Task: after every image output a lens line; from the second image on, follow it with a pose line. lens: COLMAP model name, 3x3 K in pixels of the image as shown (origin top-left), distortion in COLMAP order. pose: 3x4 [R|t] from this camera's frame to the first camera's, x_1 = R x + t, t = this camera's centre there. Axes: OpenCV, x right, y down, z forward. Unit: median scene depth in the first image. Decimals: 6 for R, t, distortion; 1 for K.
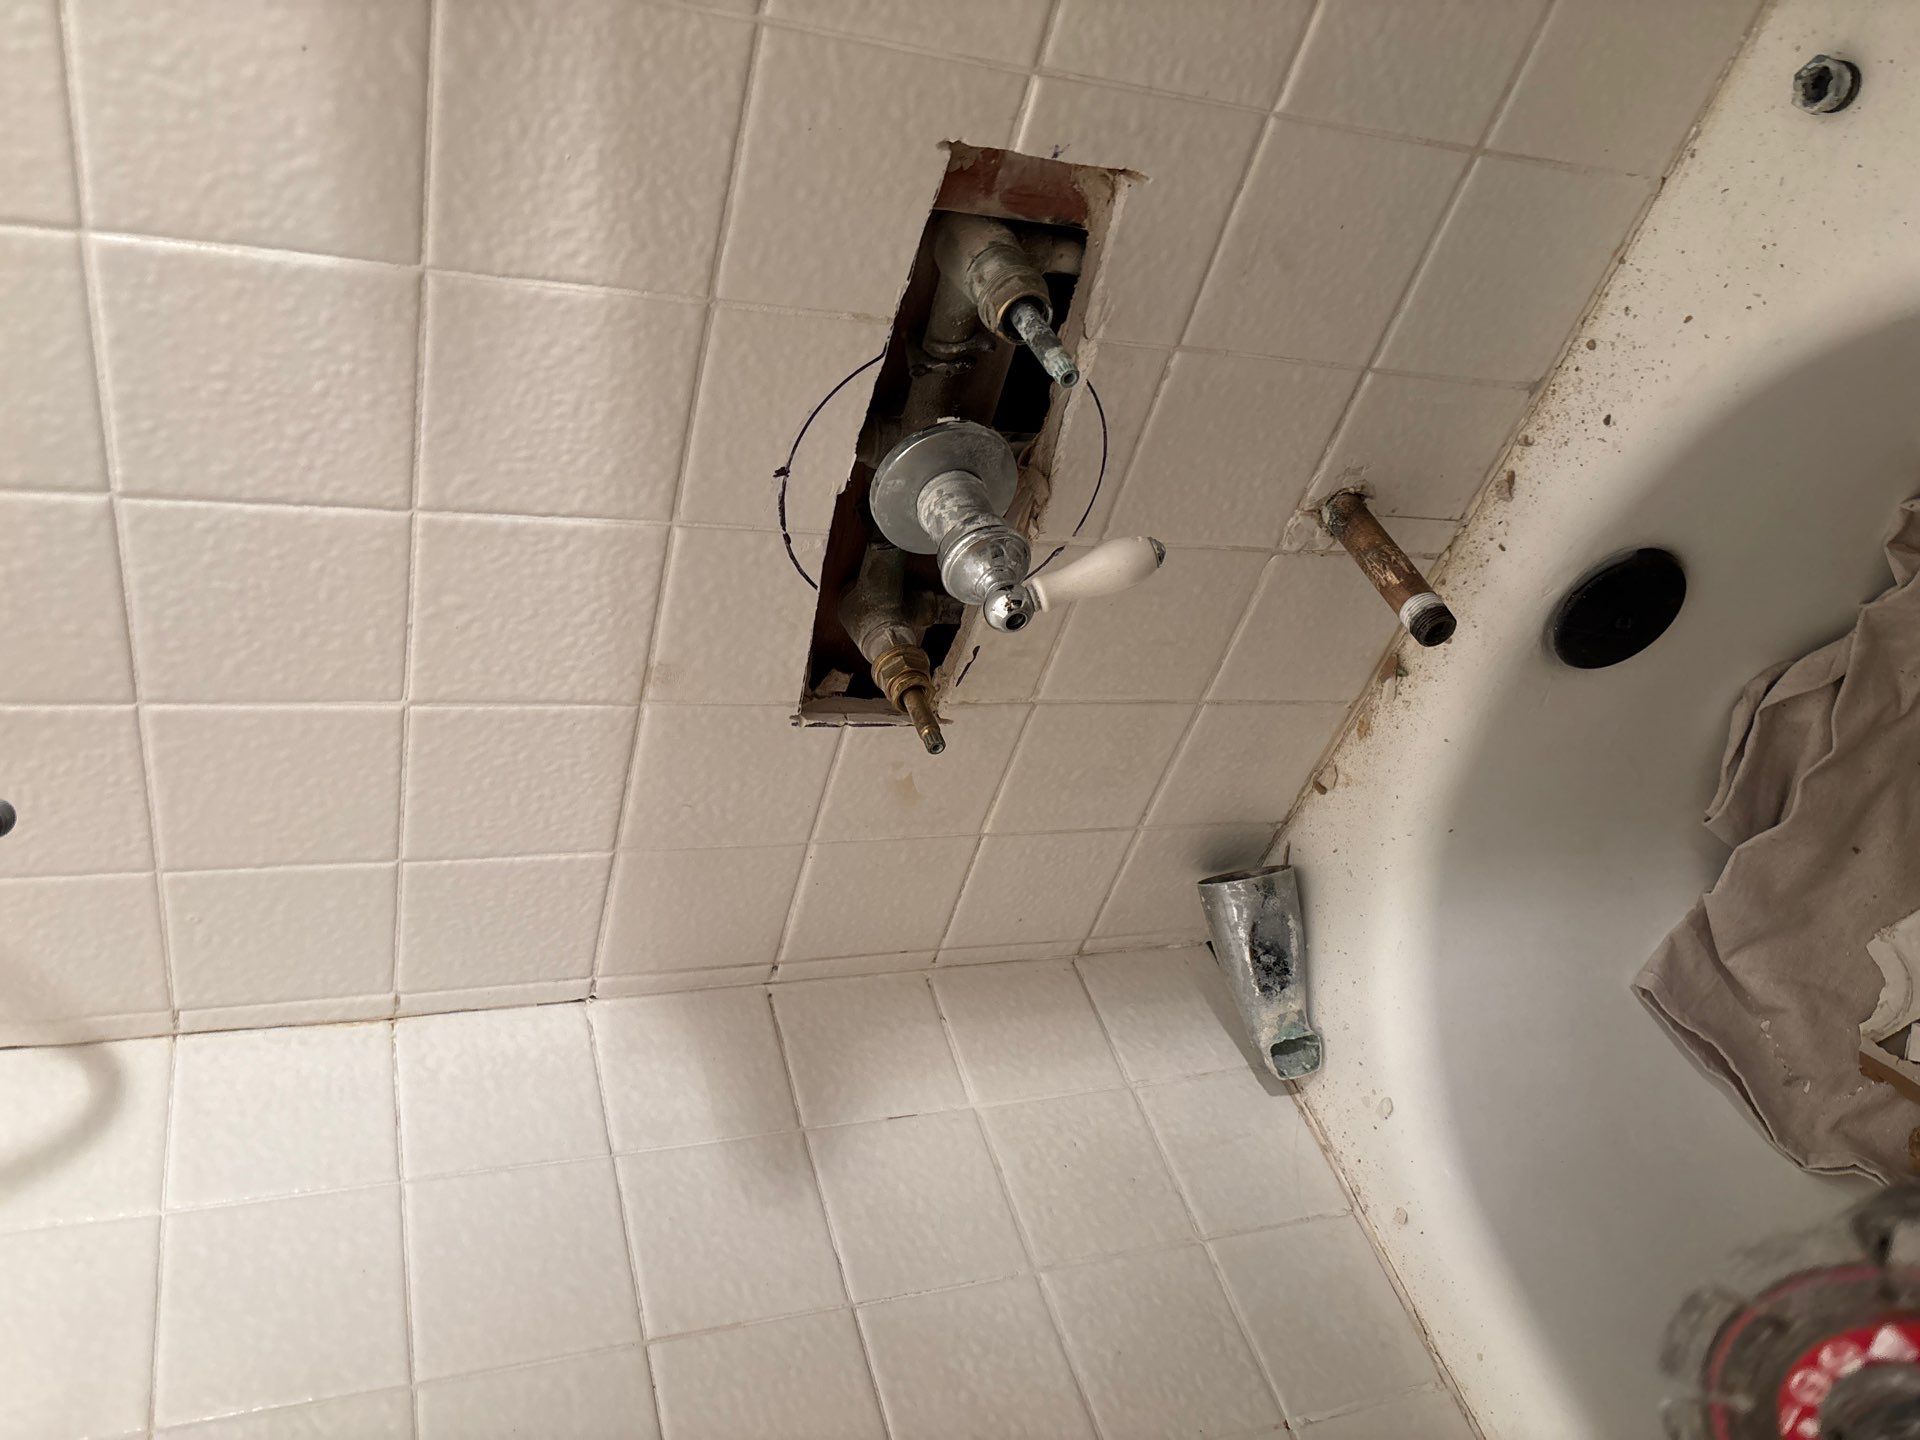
lens RADIAL K [[1461.2, 0, 947.2], [0, 1461.2, 727.9], [0, 0, 1]] dist [0.030425, -0.046714]
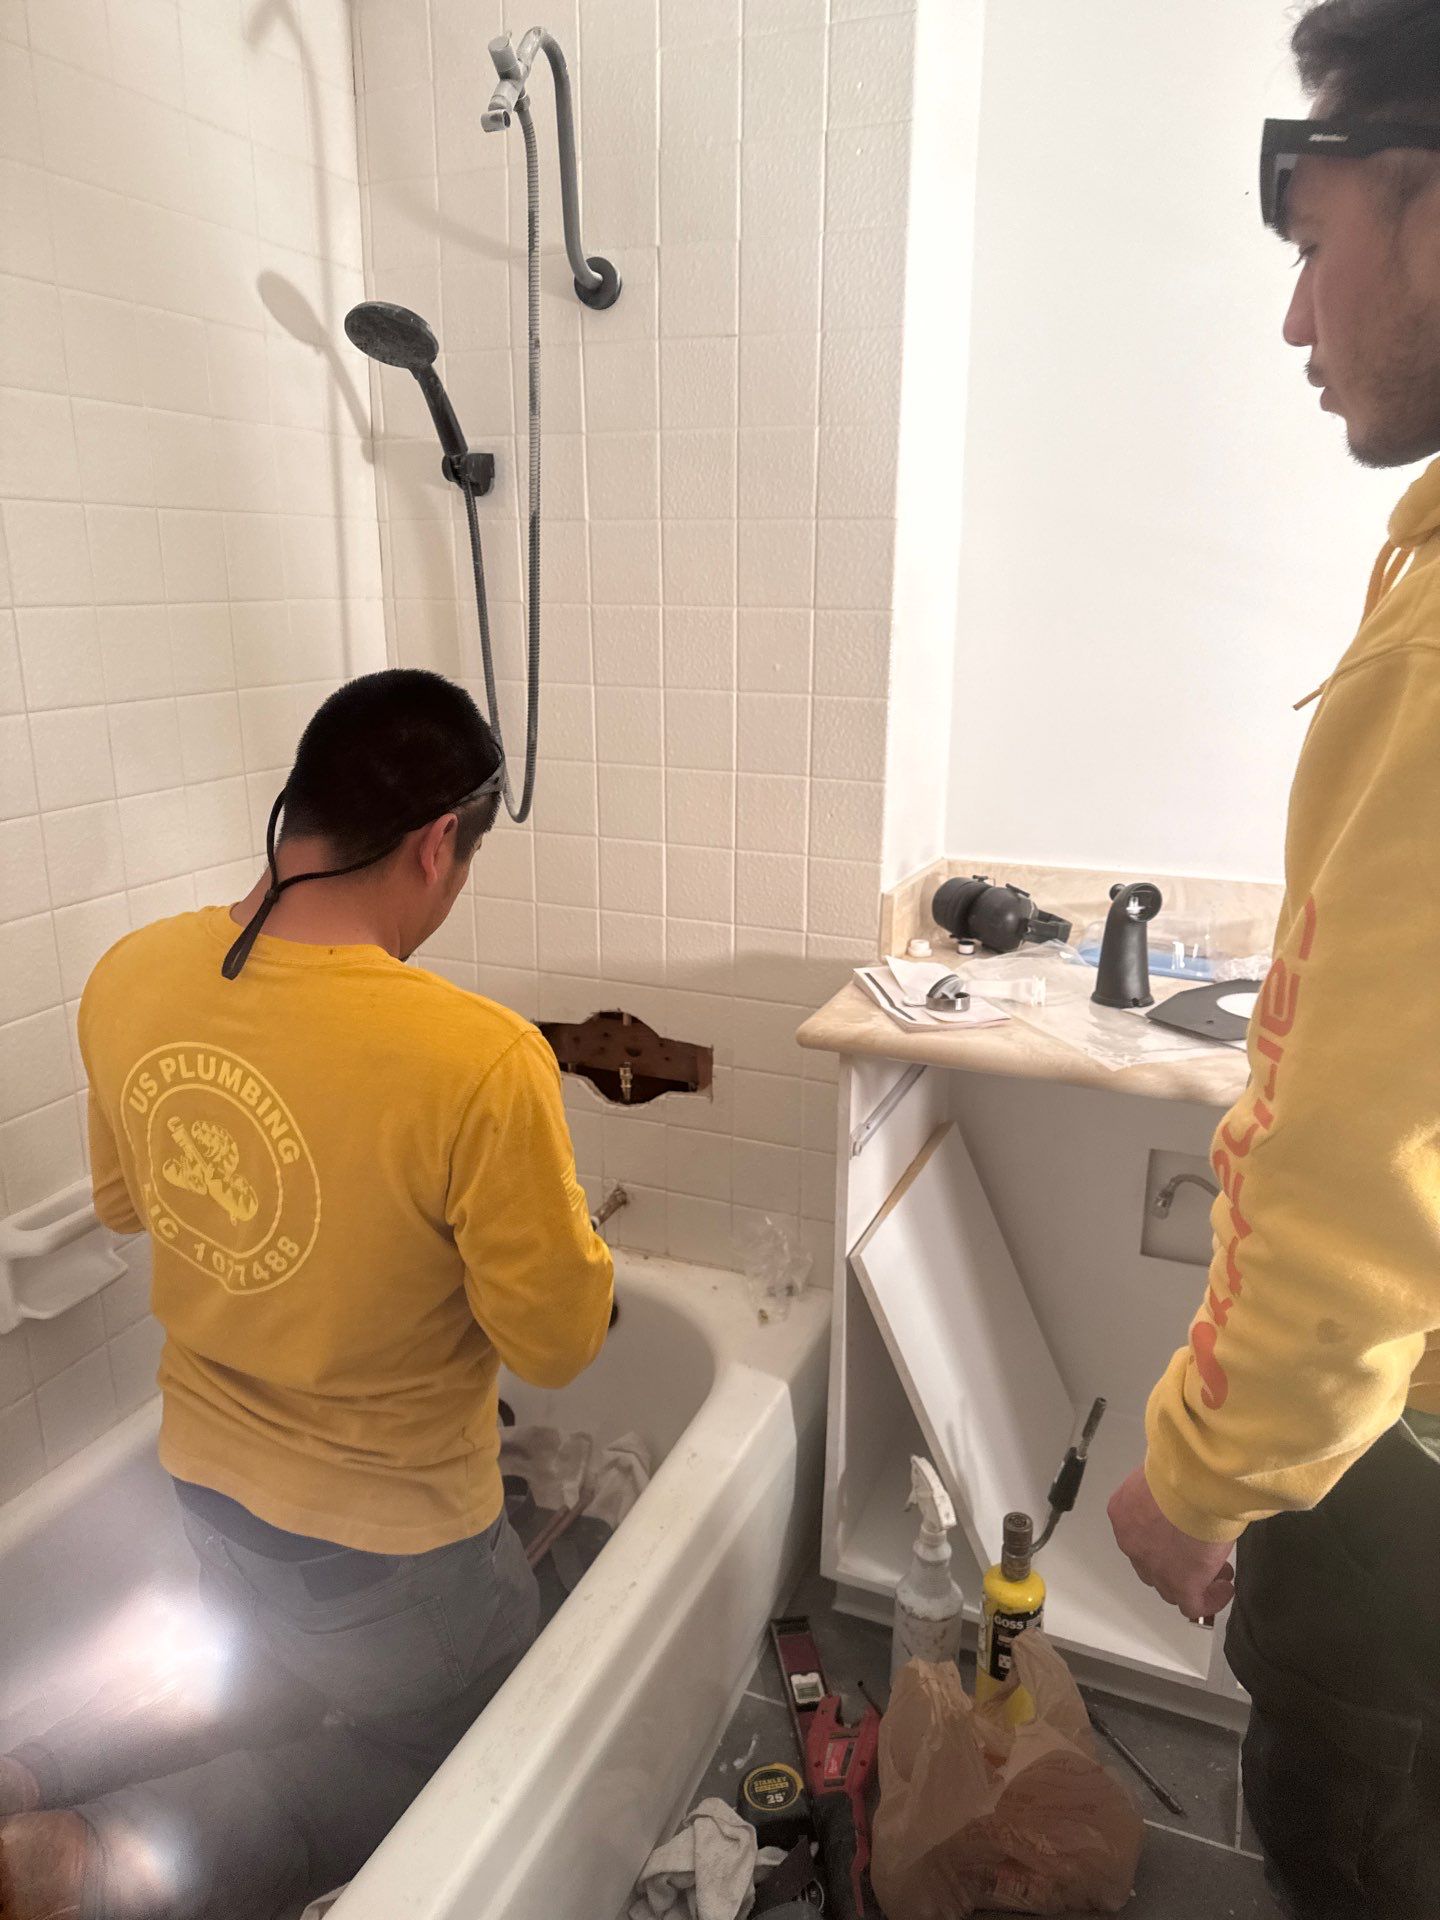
lens RADIAL K [[1371.0, 0, 730.9], [0, 1371.0, 965.3], [0, 0, 1]] dist [0.049770, -0.072050]
pose [[0.119796, 0.986711, -0.109771, 0.160901], [-0.937799, 0.076175, -0.338718, 0.645257], [-0.325855, 0.143520, 0.934463, -2.059828]]
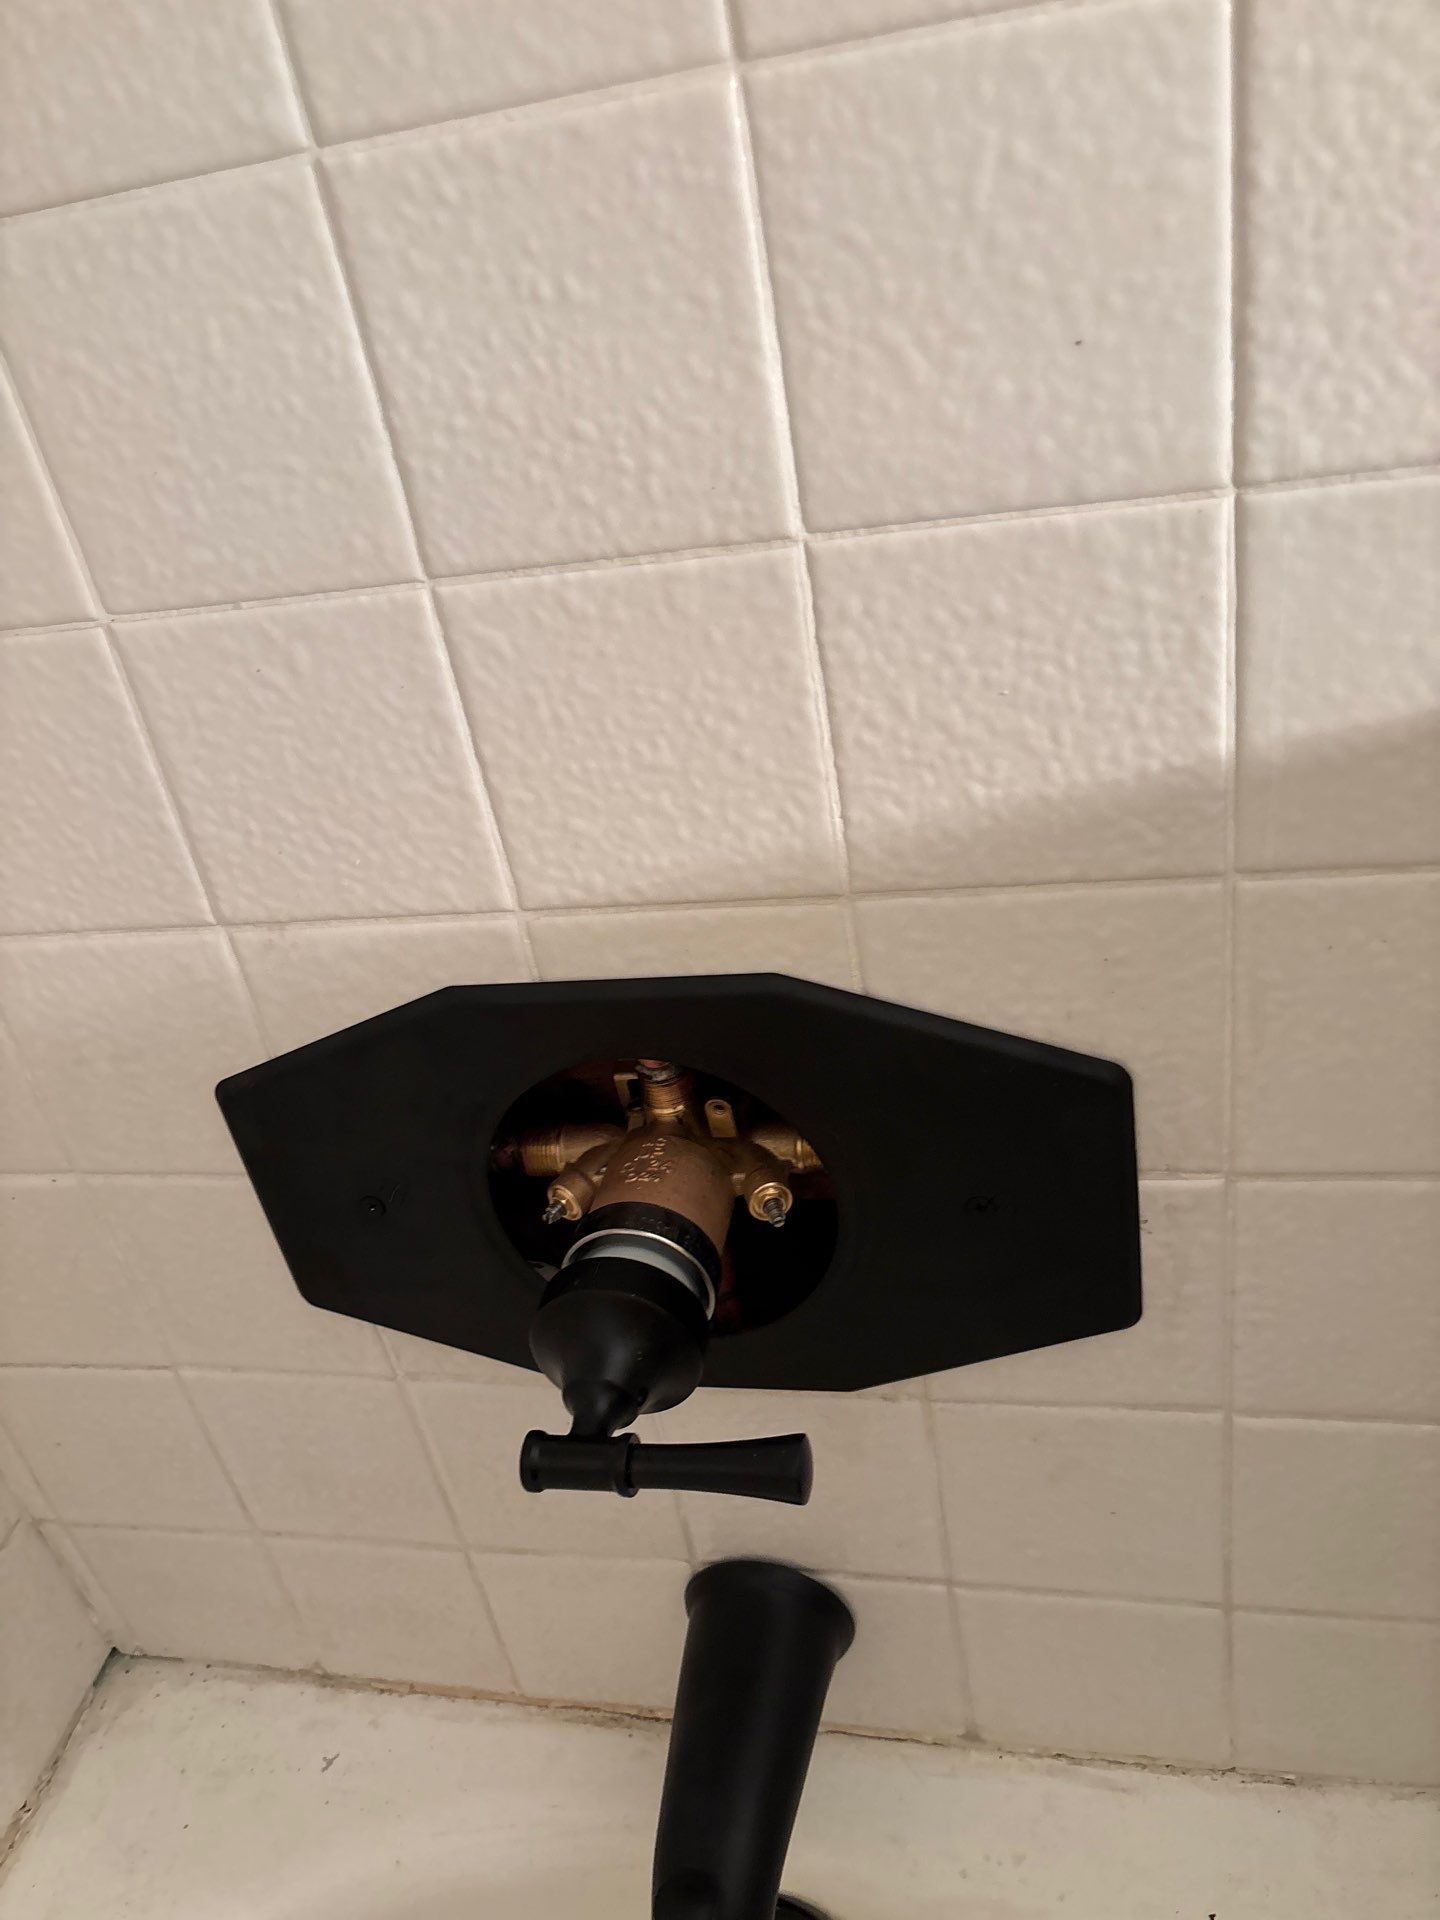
lens RADIAL K [[1461.2, 0, 714.8], [0, 1461.2, 948.7], [0, 0, 1]] dist [0.030425, -0.046714]
pose [[0.347078, 0.927283, 0.140293, -0.241268], [-0.848614, 0.374207, -0.373931, 0.054228], [-0.399239, 0.010728, 0.916784, 0.304817]]
